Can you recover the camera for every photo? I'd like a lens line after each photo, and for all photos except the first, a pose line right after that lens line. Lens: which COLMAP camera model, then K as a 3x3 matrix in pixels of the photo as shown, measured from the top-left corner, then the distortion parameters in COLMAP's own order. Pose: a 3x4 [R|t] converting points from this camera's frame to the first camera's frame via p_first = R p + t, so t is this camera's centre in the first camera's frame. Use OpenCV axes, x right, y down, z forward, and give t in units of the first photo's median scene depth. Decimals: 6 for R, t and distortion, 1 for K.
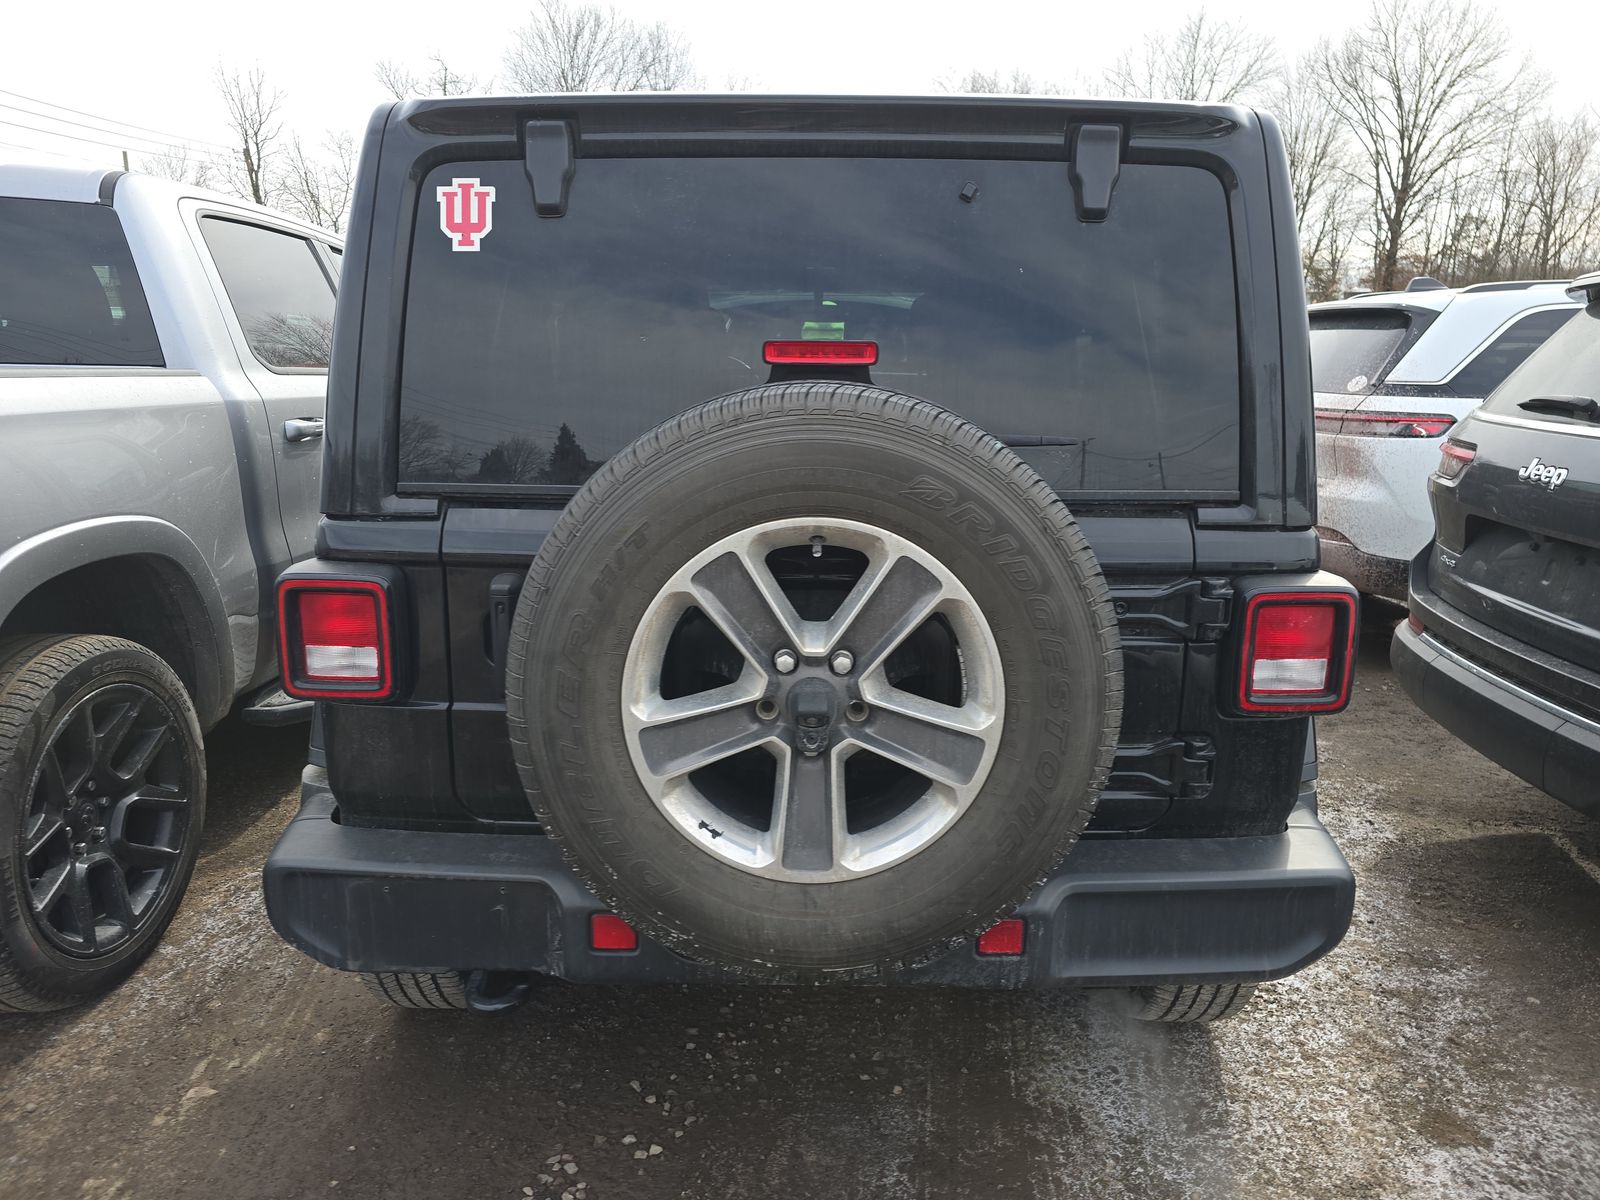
lens RADIAL K [[1076.0, 0, 800.4], [0, 1076.0, 599.6], [0, 0, 1]] dist [0.019765, -0.007154]
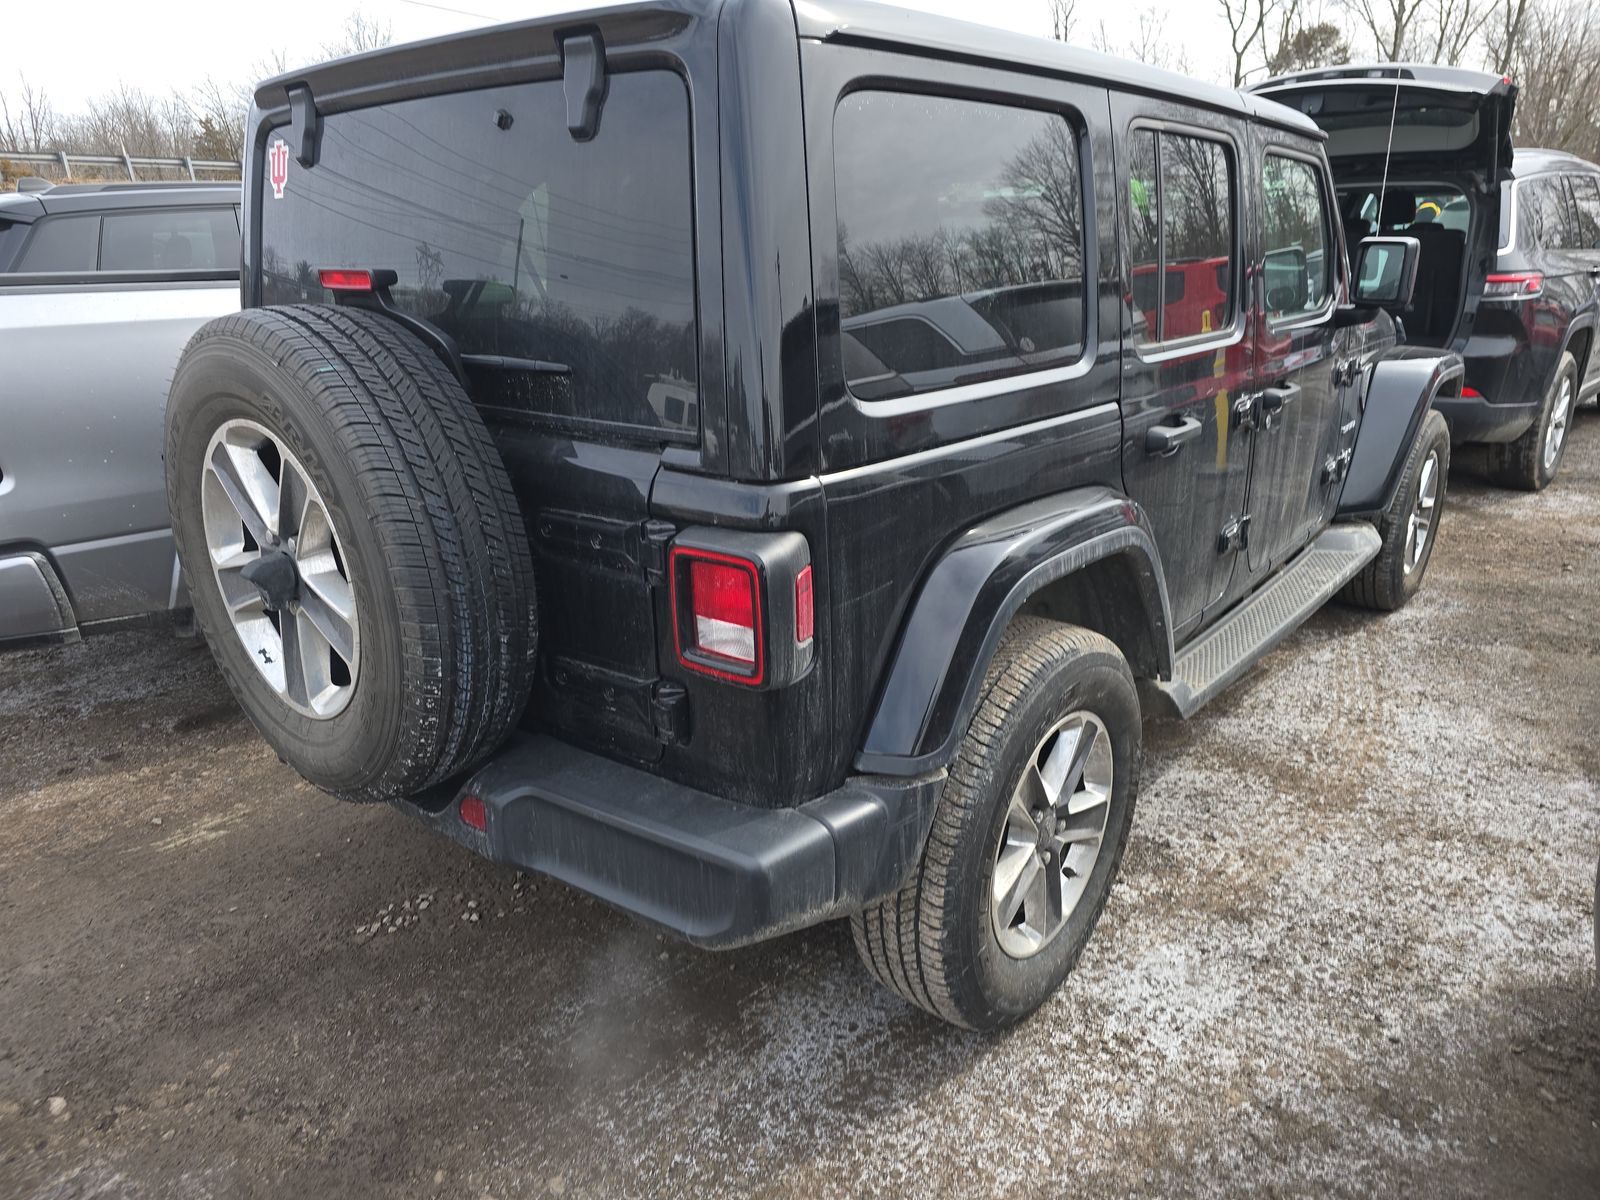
lens RADIAL K [[1076.0, 0, 805.8], [0, 1076.0, 596.5], [0, 0, 1]] dist [0.019765, -0.007154]
pose [[0.778351, 0.179275, -0.601689, 1.051011], [-0.112576, 0.982685, 0.147165, -0.108056], [0.617654, -0.046810, 0.785056, 0.326446]]
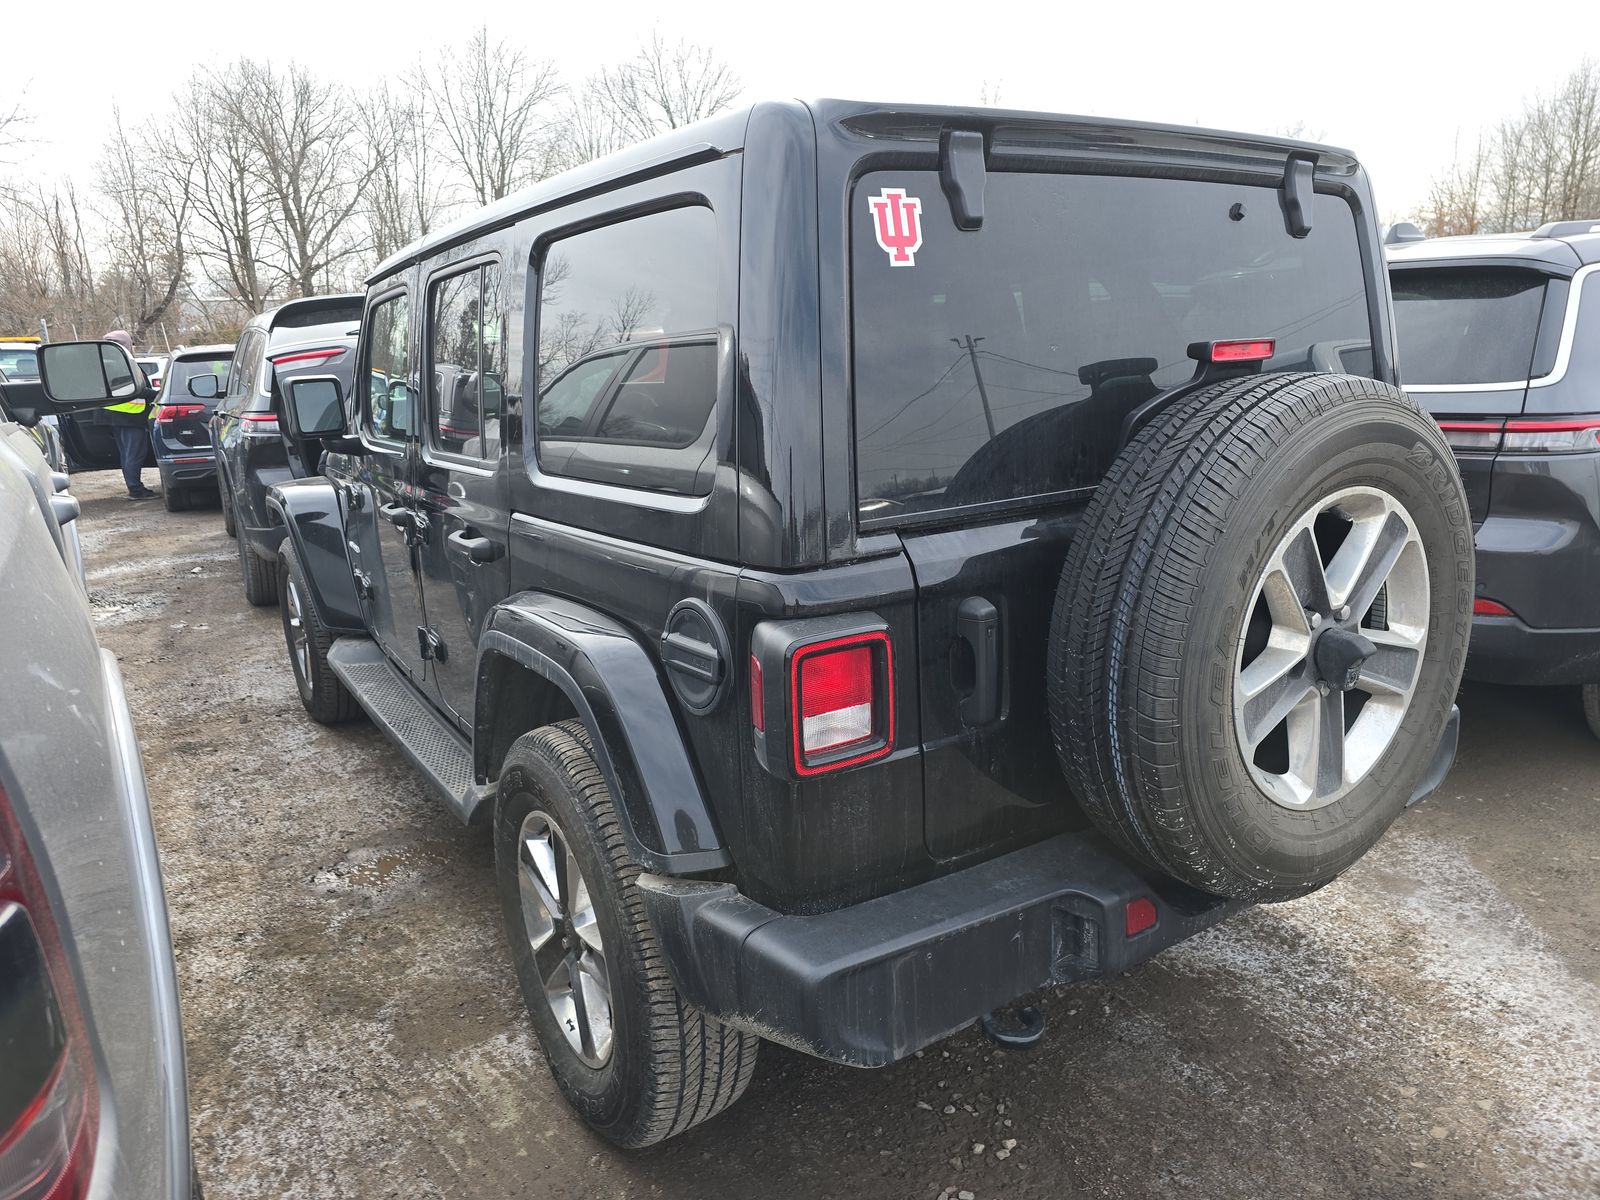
lens RADIAL K [[1076.0, 0, 798.4], [0, 1076.0, 601.4], [0, 0, 1]] dist [0.019765, -0.007154]
pose [[0.826408, -0.173221, 0.535765, -0.914274], [0.174200, 0.983477, 0.049274, -0.095371], [-0.535448, 0.052610, 0.842928, 0.266515]]
